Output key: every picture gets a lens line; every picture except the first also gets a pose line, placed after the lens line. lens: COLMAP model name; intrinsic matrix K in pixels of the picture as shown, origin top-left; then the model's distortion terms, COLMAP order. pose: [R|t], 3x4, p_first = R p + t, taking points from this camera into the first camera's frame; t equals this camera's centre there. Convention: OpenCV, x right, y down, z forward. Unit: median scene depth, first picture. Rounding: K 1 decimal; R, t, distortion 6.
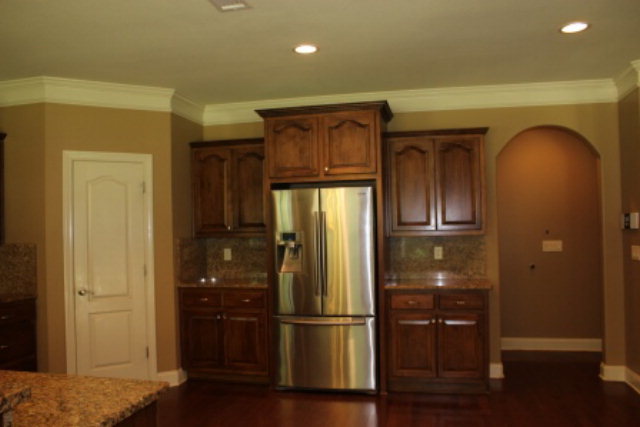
lens RADIAL K [[548.4, 0, 320.0], [0, 548.4, 213.5], [0, 0, 1]] dist [-0.092255, 0.007836]
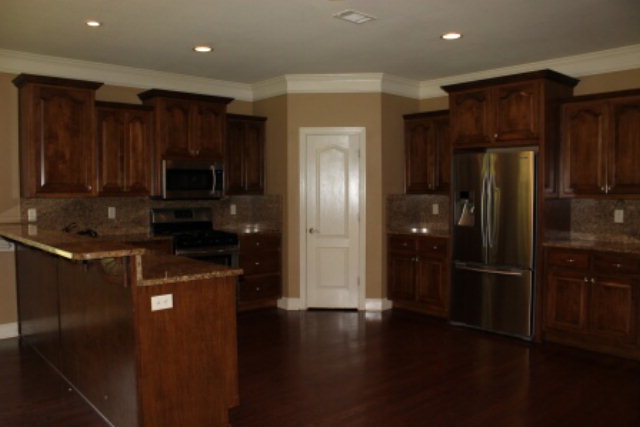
lens RADIAL K [[548.4, 0, 320.0], [0, 548.4, 213.5], [0, 0, 1]] dist [-0.092255, 0.007836]
pose [[0.816559, 0.048306, -0.575238, 0.348411], [-0.005380, 0.997086, 0.076094, -0.004310], [0.577237, -0.059041, 0.814439, -0.113780]]
